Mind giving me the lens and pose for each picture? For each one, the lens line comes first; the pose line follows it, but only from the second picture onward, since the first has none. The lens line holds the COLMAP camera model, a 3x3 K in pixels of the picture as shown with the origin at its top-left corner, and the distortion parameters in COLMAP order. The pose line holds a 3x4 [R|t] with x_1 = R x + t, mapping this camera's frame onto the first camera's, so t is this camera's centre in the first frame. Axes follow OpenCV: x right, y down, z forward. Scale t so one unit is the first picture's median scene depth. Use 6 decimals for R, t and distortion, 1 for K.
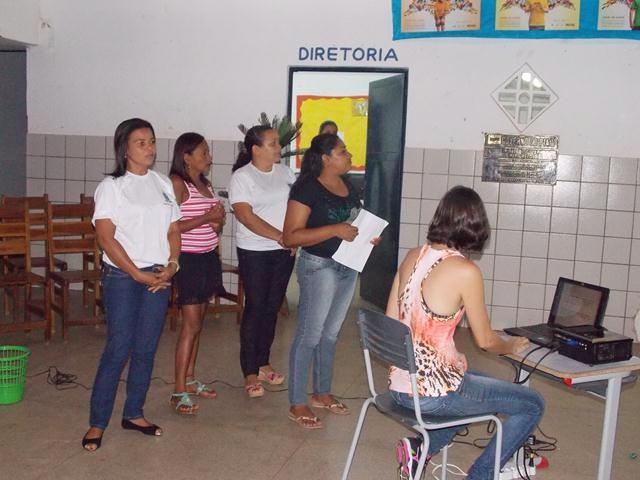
lens RADIAL K [[833.9, 0, 324.2], [0, 833.9, 241.4], [0, 0, 1]] dist [-0.029110, 0.000000]
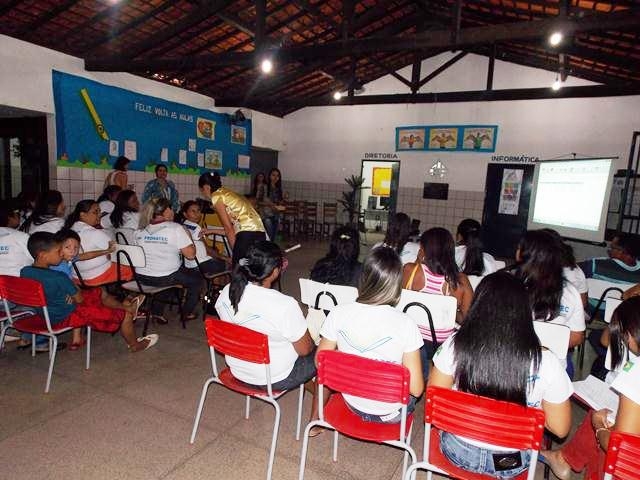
lens RADIAL K [[450.8, 0, 317.1], [0, 450.8, 240.0], [0, 0, 1]] dist [0.054061, 0.004513]
pose [[0.974738, 0.046140, -0.218534, 0.178315], [-0.046805, 0.998902, 0.002134, 0.090353], [0.218393, 0.008148, 0.975827, -0.666698]]
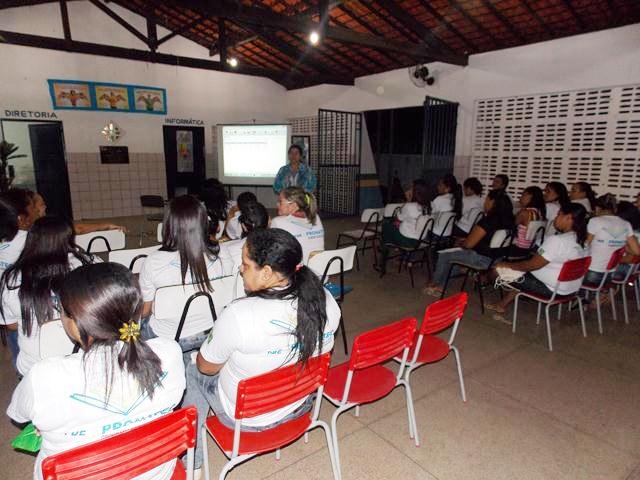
lens RADIAL K [[425.0, 0, 324.6], [0, 425.0, 240.9], [0, 0, 1]] dist [-0.003142, 0.004644]
pose [[0.603695, -0.202740, 0.771005, -0.486828], [0.114287, 0.979142, 0.167984, 0.023280], [-0.788981, -0.013295, 0.614274, -0.428529]]
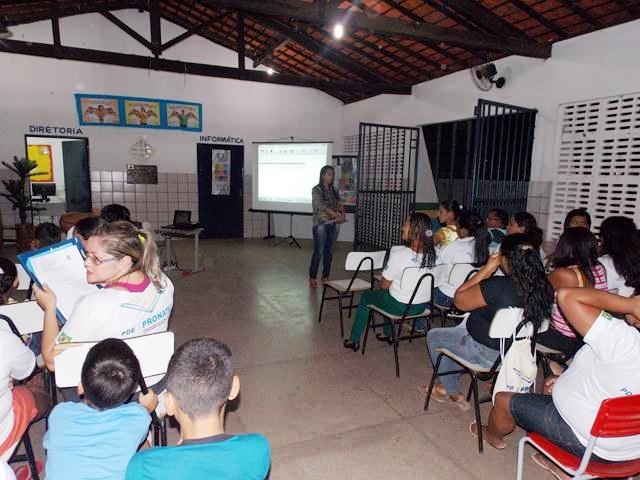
lens RADIAL K [[453.6, 0, 323.9], [0, 453.6, 238.7], [0, 0, 1]] dist [0.053464, -0.013222]
pose [[0.776152, -0.115441, 0.619889, -0.225748], [0.088002, 0.993308, 0.074796, 0.040132], [-0.624375, -0.003501, 0.781117, -0.450191]]
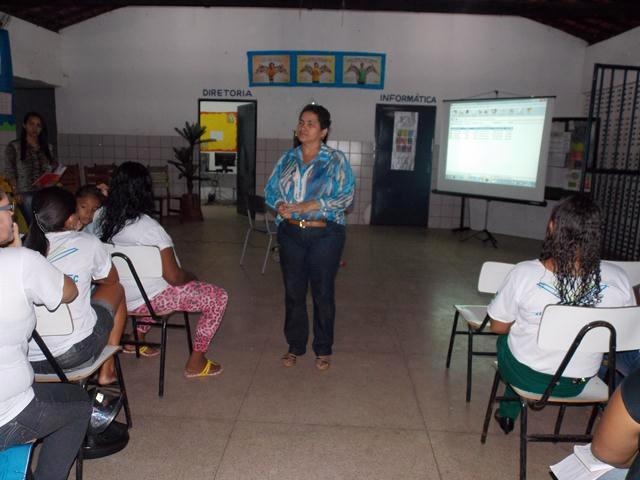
lens RADIAL K [[542.4, 0, 319.2], [0, 542.4, 236.7], [0, 0, 1]] dist [-0.036389, -0.009217]
pose [[0.977288, -0.044504, 0.207189, -0.043727], [0.032315, 0.997562, 0.061846, 0.055992], [-0.209436, -0.053746, 0.976344, -0.382224]]
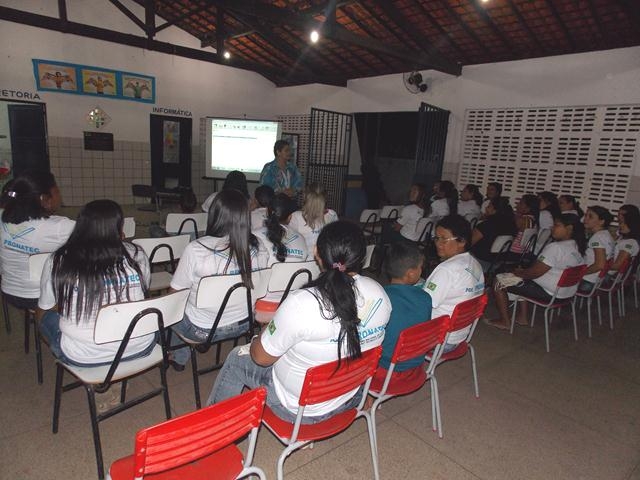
lens RADIAL K [[425.0, 0, 324.4], [0, 425.0, 240.2], [0, 0, 1]] dist [-0.003142, 0.004644]
pose [[0.557643, -0.176991, 0.810992, -0.524037], [0.059475, 0.983012, 0.173638, 0.019572], [-0.827947, -0.048594, 0.558697, -0.392629]]
